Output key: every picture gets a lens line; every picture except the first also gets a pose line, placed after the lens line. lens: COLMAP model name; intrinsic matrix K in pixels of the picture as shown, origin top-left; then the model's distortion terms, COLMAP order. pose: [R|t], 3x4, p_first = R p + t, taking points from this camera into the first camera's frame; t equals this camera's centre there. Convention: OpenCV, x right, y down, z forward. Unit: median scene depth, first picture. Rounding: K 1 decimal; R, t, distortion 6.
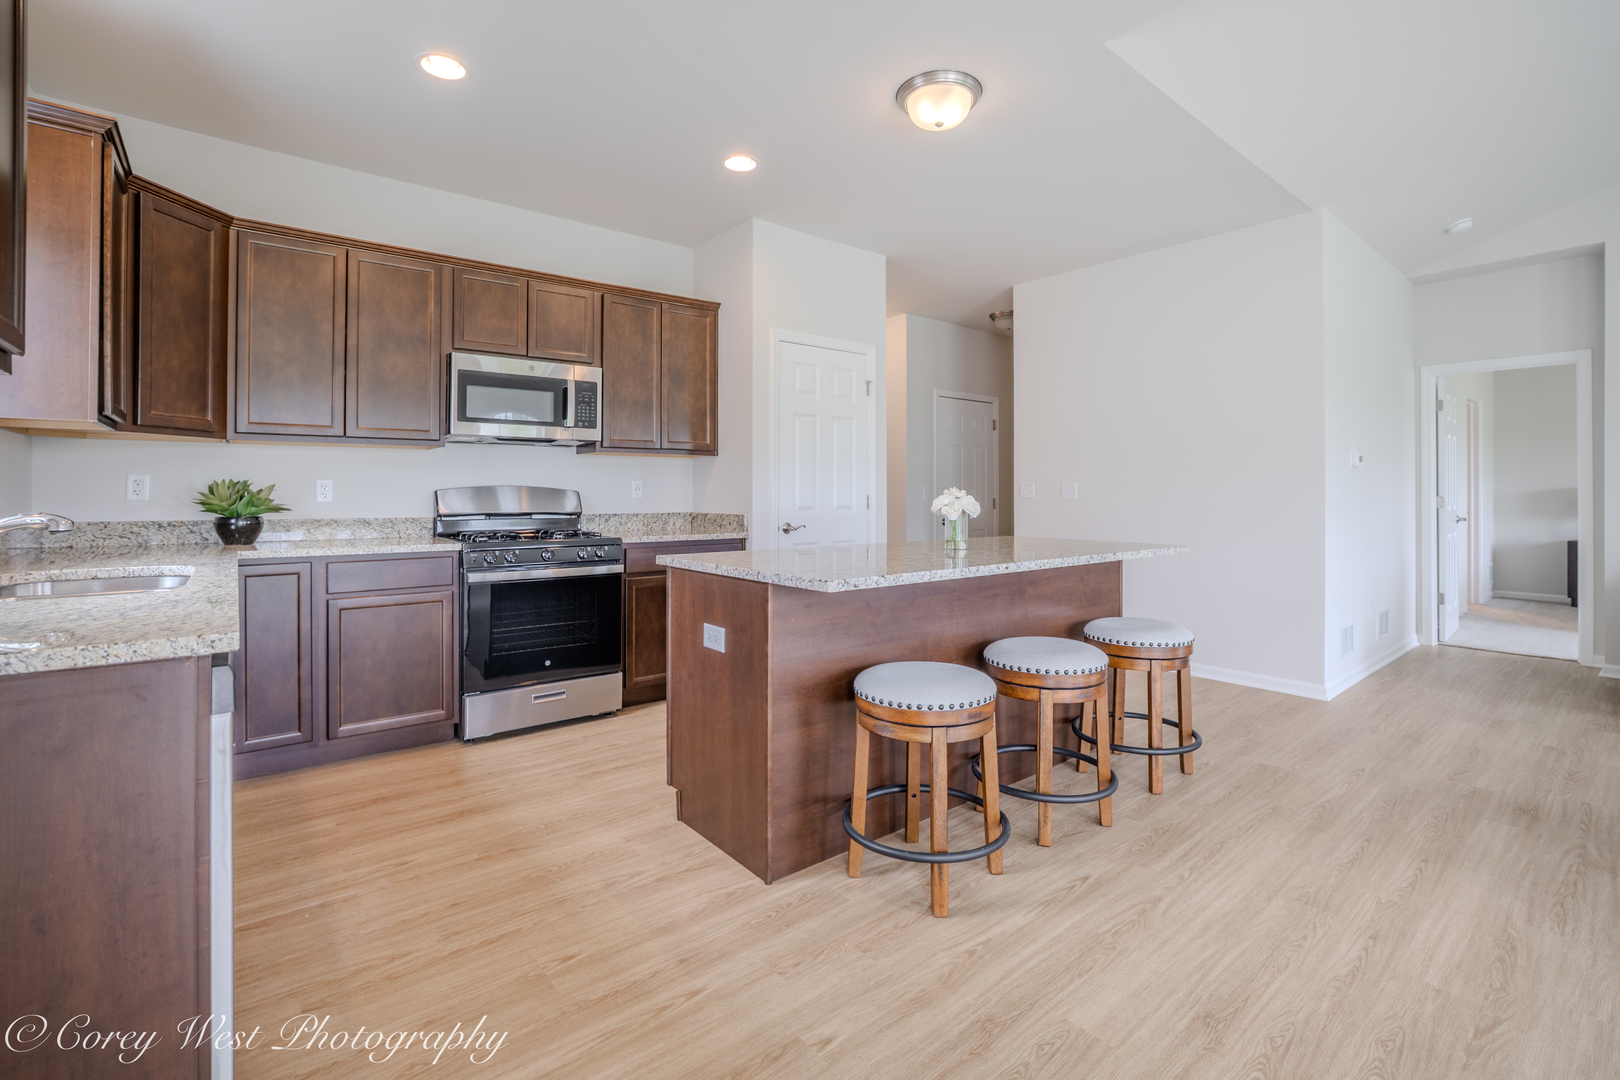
lens RADIAL K [[706.2, 0, 797.6], [0, 706.2, 489.3], [0, 0, 1]] dist [-0.030993, 0.001008]
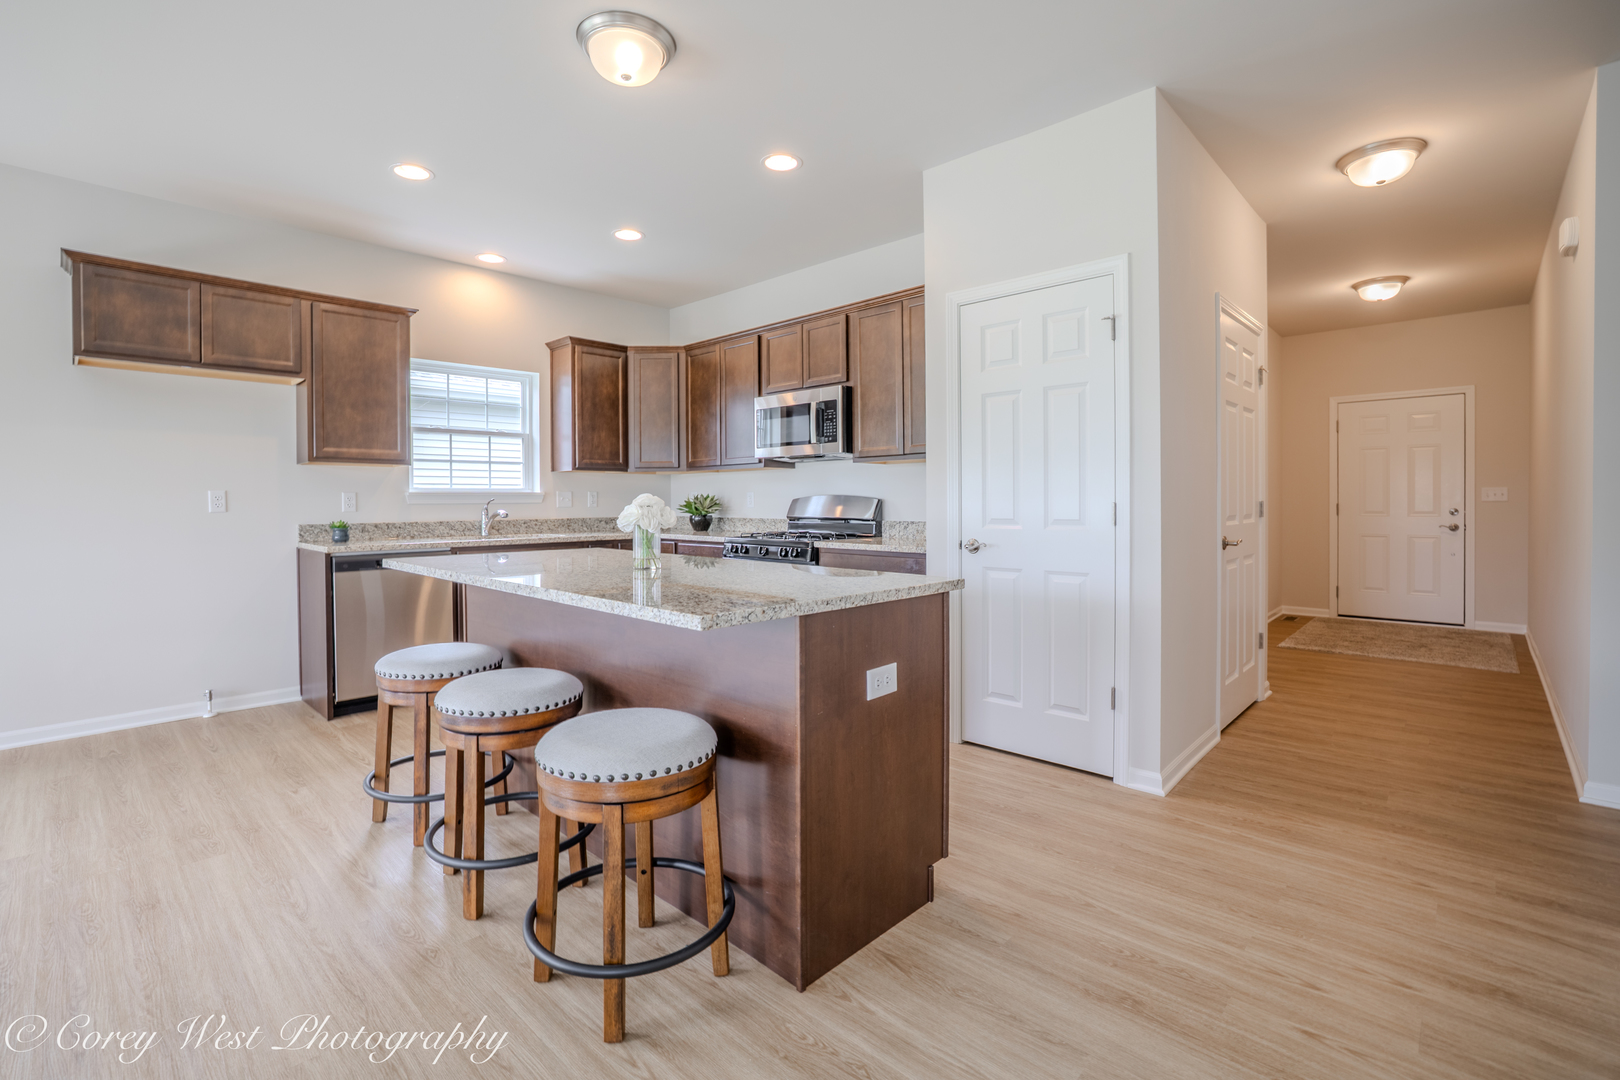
lens RADIAL K [[706.2, 0, 797.4], [0, 706.2, 505.1], [0, 0, 1]] dist [-0.030993, 0.001008]
pose [[0.163930, -0.000763, -0.986472, 1.060387], [0.000754, 1.000000, -0.000649, 0.017480], [0.986472, -0.000637, 0.163931, 1.029082]]
